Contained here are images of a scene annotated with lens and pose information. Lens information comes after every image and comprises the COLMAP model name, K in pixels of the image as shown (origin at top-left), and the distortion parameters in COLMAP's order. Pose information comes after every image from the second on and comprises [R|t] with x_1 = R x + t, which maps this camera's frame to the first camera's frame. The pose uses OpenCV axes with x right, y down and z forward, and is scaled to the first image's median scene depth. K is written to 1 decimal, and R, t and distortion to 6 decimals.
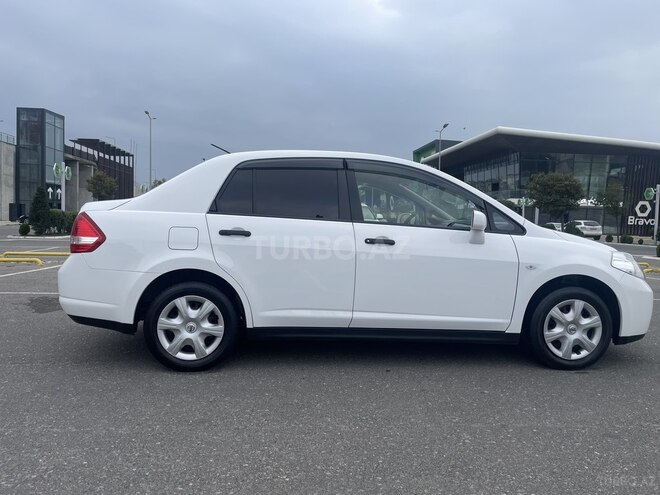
lens RADIAL K [[493.4, 0, 325.9], [0, 493.4, 247.7], [0, 0, 1]] dist [0.068065, -0.090065]
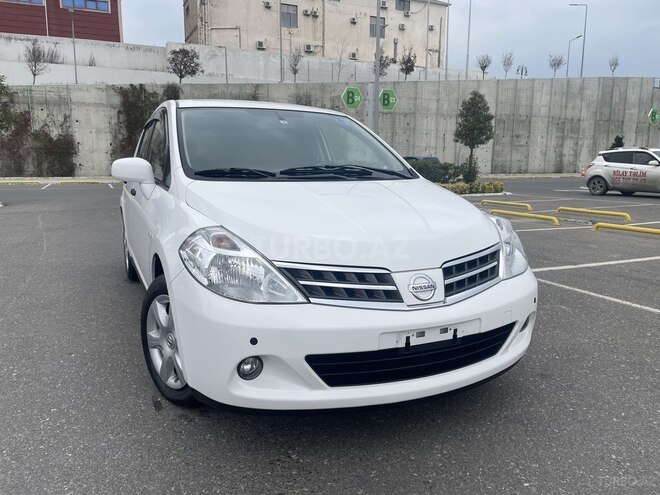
lens RADIAL K [[494.7, 0, 321.6], [0, 494.7, 247.4], [0, 0, 1]] dist [0.070717, -0.093441]
pose [[0.339409, 0.134641, -0.930953, 1.150696], [-0.046050, 0.990894, 0.126521, -0.043252], [0.939511, -0.000072, 0.342518, 0.970495]]
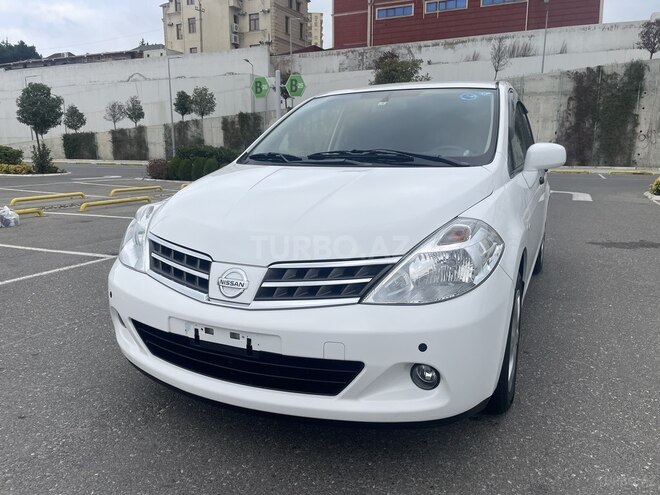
lens RADIAL K [[494.7, 0, 321.6], [0, 494.7, 247.4], [0, 0, 1]] dist [0.070717, -0.093441]
pose [[-0.495759, 0.139988, -0.857104, 1.062352], [-0.058635, 0.979276, 0.193857, -0.069857], [0.866479, 0.146363, -0.477276, 1.542798]]
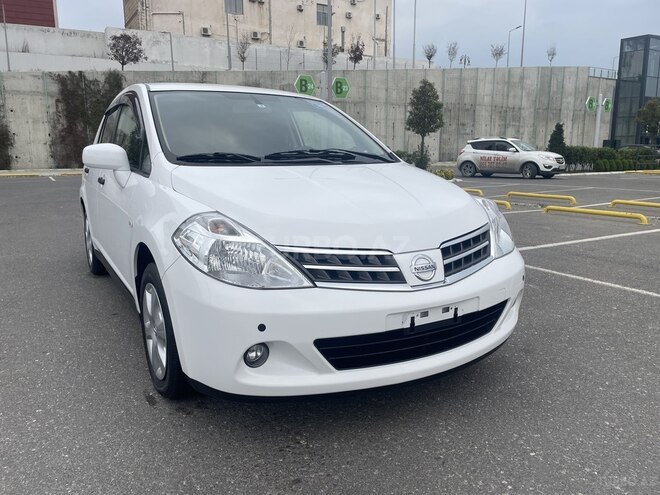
lens RADIAL K [[494.7, 0, 321.6], [0, 494.7, 247.4], [0, 0, 1]] dist [0.070717, -0.093441]
pose [[0.430274, 0.142310, -0.891410, 1.124741], [-0.031130, 0.989247, 0.142903, -0.033533], [0.902161, -0.033738, 0.430078, 0.926294]]
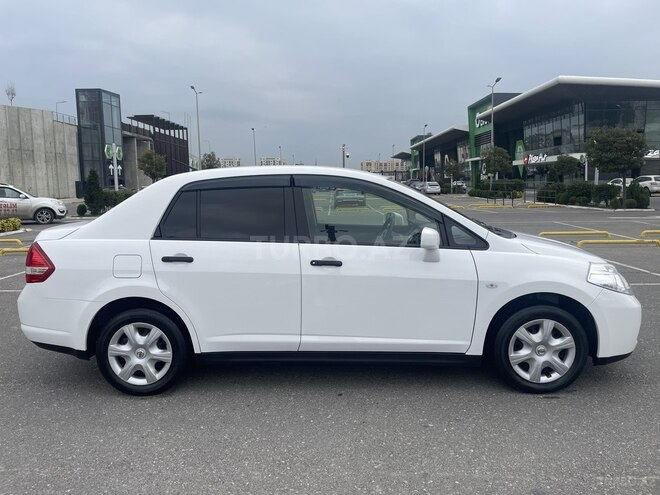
lens RADIAL K [[493.5, 0, 319.4], [0, 493.5, 245.3], [0, 0, 1]] dist [0.069196, -0.092670]
pose [[0.991917, -0.026171, -0.124159, 0.207621], [0.034551, 0.997233, 0.065825, -0.106071], [0.122093, -0.069583, 0.990077, 0.051069]]
